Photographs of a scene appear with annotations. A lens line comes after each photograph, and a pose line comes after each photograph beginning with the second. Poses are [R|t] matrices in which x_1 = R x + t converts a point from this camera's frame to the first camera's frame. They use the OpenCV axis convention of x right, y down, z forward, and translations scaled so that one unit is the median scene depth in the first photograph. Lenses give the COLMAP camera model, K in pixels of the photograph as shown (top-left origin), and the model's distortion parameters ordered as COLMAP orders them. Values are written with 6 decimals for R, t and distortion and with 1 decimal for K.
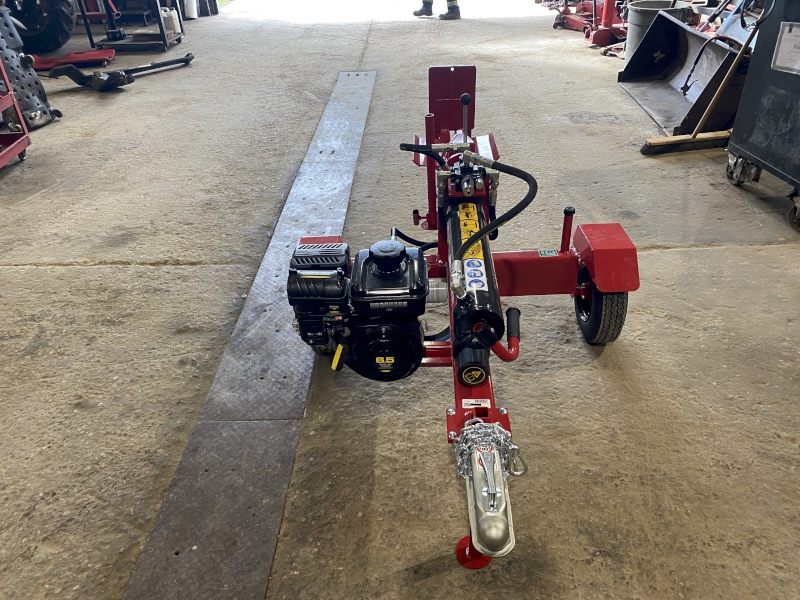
lens RADIAL K [[614.6, 0, 403.2], [0, 614.6, 299.9], [0, 0, 1]] dist [-0.004258, 0.001583]
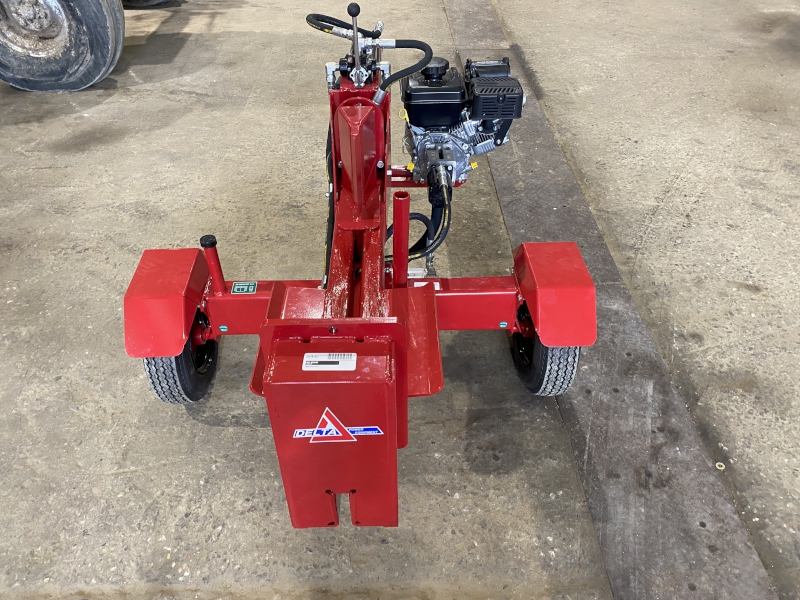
lens RADIAL K [[617.2, 0, 400.0], [0, 617.2, 300.0], [0, 0, 1]] dist [-0.001396, -0.004741]
pose [[-0.997688, 0.067829, -0.004276, 0.061169], [0.014248, 0.270269, 0.962679, -0.874948], [0.066453, 0.960393, -0.270610, 1.366685]]
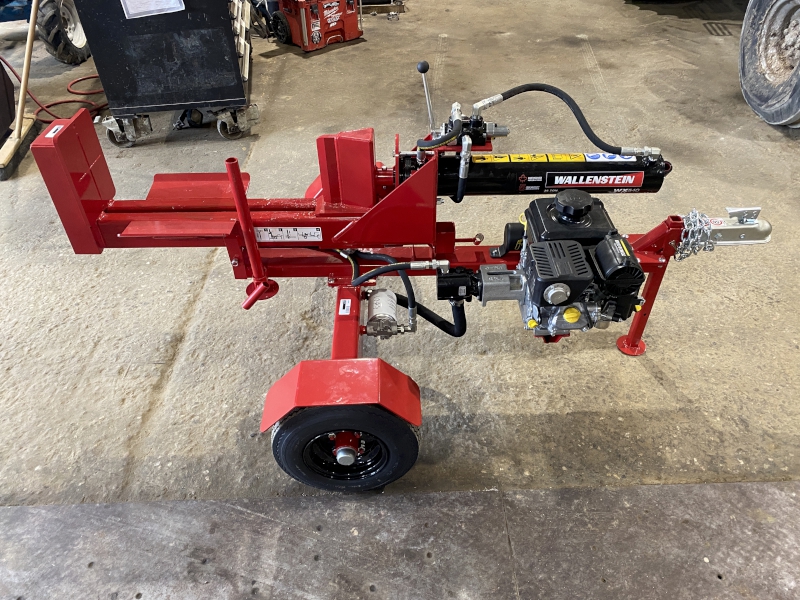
lens RADIAL K [[614.6, 0, 403.2], [0, 614.6, 299.9], [0, 0, 1]] dist [-0.004258, 0.001583]
pose [[-0.034439, -0.611266, 0.790676, -0.693500], [0.570747, 0.637414, 0.517640, -0.501512], [-0.820404, 0.469103, 0.326926, 0.752780]]
